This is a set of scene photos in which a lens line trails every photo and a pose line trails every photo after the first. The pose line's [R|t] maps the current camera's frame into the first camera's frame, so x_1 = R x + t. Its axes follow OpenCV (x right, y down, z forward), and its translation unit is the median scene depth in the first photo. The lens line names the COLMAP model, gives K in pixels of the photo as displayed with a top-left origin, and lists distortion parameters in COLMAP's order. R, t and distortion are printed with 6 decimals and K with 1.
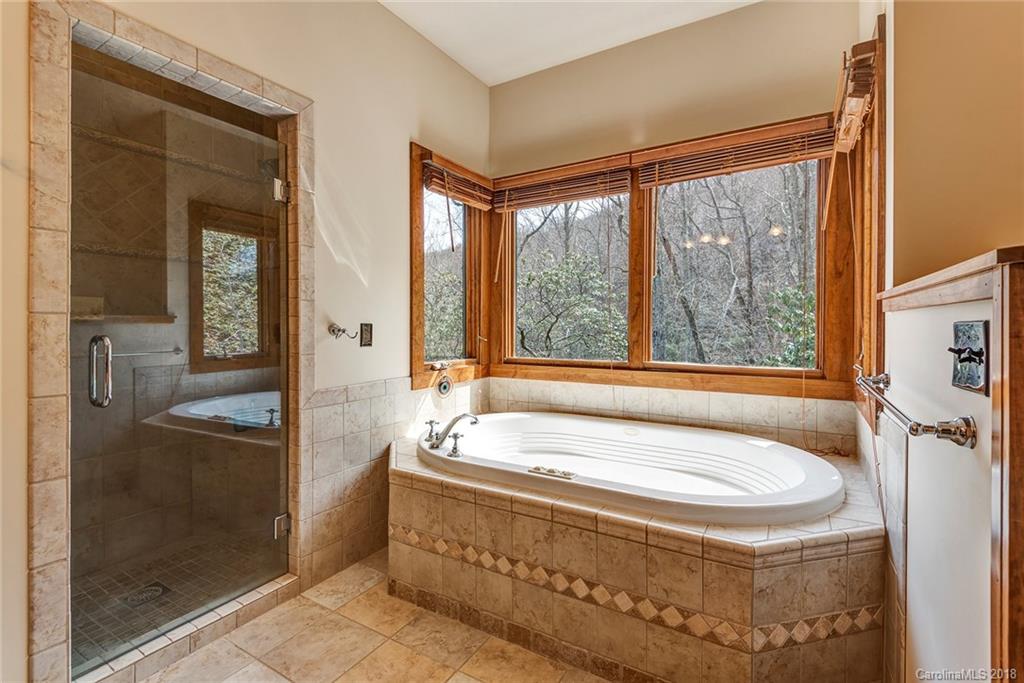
lens RADIAL K [[470.1, 0, 517.6], [0, 470.1, 329.6], [0, 0, 1]] dist [0.000135, -0.000489]
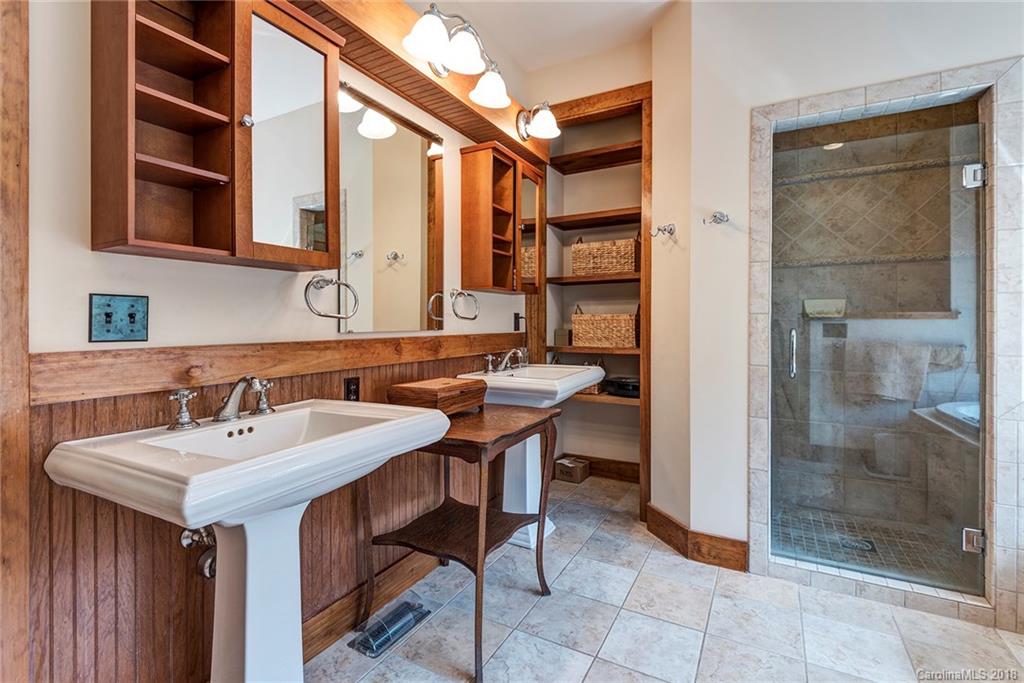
lens RADIAL K [[470.1, 0, 517.6], [0, 470.1, 329.6], [0, 0, 1]] dist [0.000135, -0.000489]
pose [[0.049052, 0.021568, -0.998563, 0.378473], [-0.011537, 0.999712, 0.021026, -0.003391], [0.998730, 0.010489, 0.049286, 0.064641]]
